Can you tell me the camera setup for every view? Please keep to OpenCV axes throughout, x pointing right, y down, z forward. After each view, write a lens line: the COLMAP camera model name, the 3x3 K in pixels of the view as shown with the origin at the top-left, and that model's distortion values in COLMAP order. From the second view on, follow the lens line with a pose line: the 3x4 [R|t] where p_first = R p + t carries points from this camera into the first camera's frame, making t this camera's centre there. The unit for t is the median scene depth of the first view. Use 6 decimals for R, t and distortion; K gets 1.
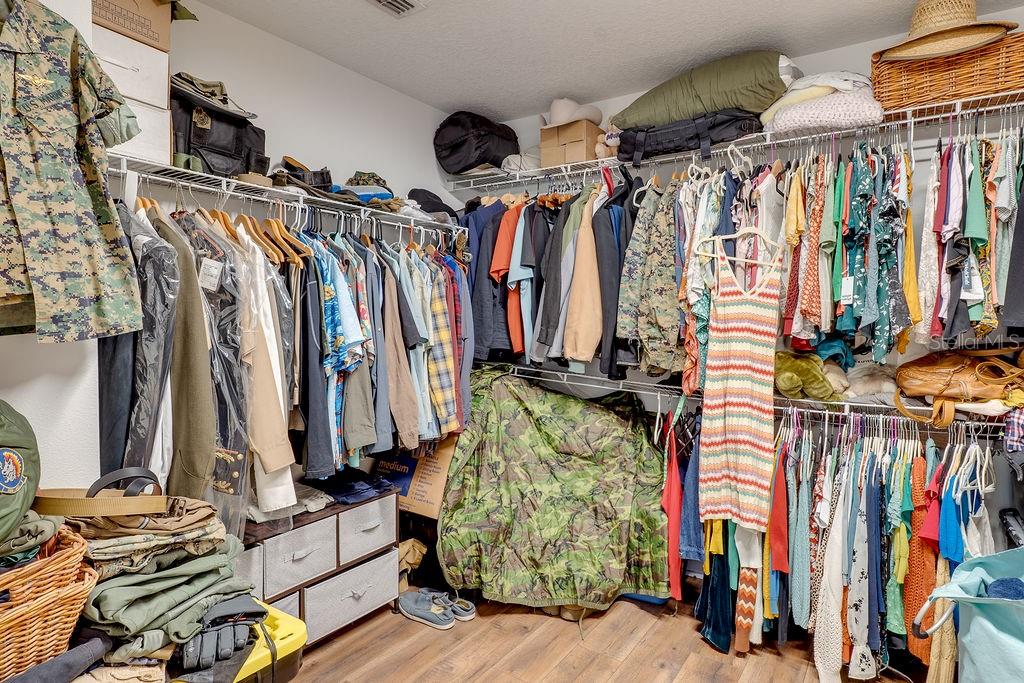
lens RADIAL K [[573.7, 0, 506.4], [0, 573.7, 341.9], [0, 0, 1]] dist [-0.009298, -0.000950]
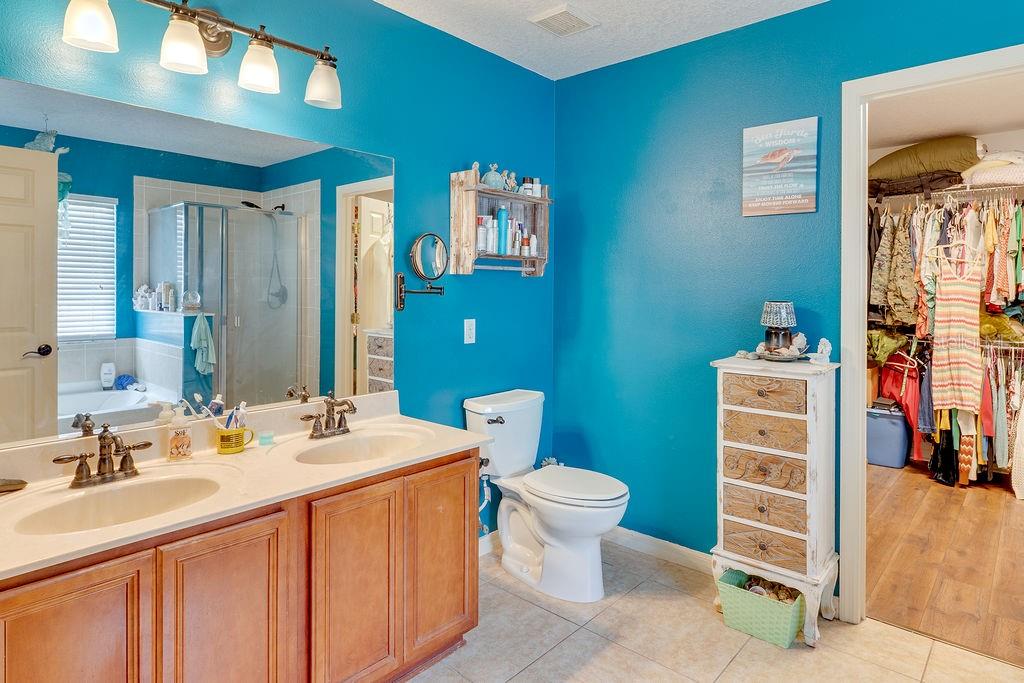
lens RADIAL K [[573.7, 0, 516.0], [0, 573.7, 291.2], [0, 0, 1]] dist [-0.009298, -0.000950]
pose [[0.991705, 0.004674, -0.128450, -0.696554], [-0.010828, 0.998824, -0.047258, 0.049953], [0.128078, 0.048256, 0.990589, -0.889214]]
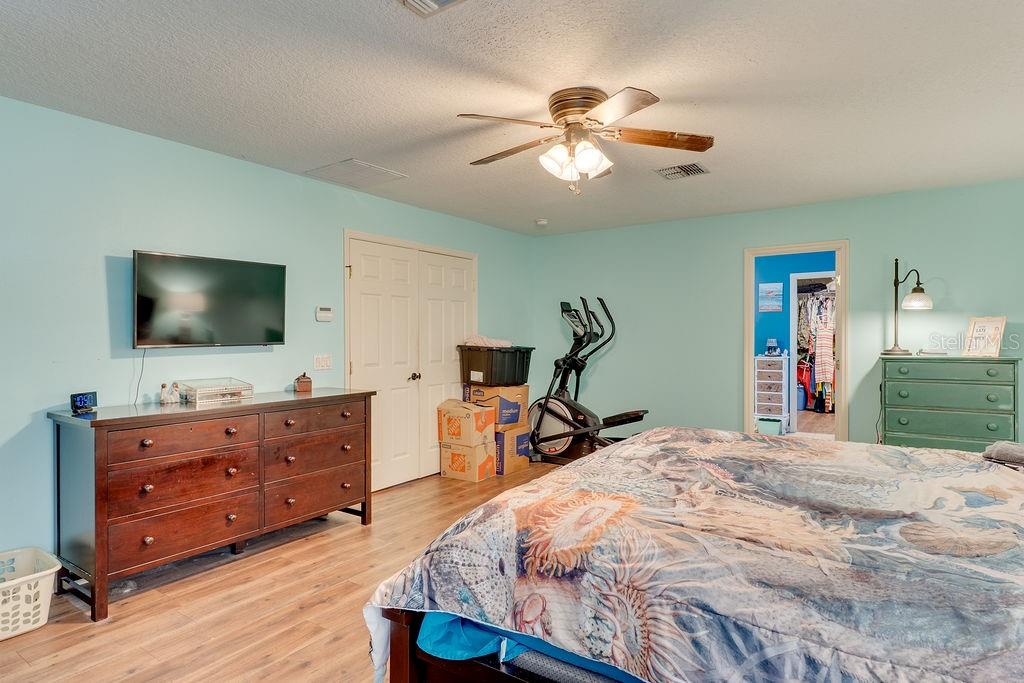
lens RADIAL K [[573.7, 0, 511.7], [0, 573.7, 340.5], [0, 0, 1]] dist [-0.009298, -0.000950]
pose [[0.999920, -0.003283, 0.012230, -1.962999], [0.003735, 0.999302, -0.037158, 0.147852], [-0.012099, 0.037201, 0.999235, -3.215425]]
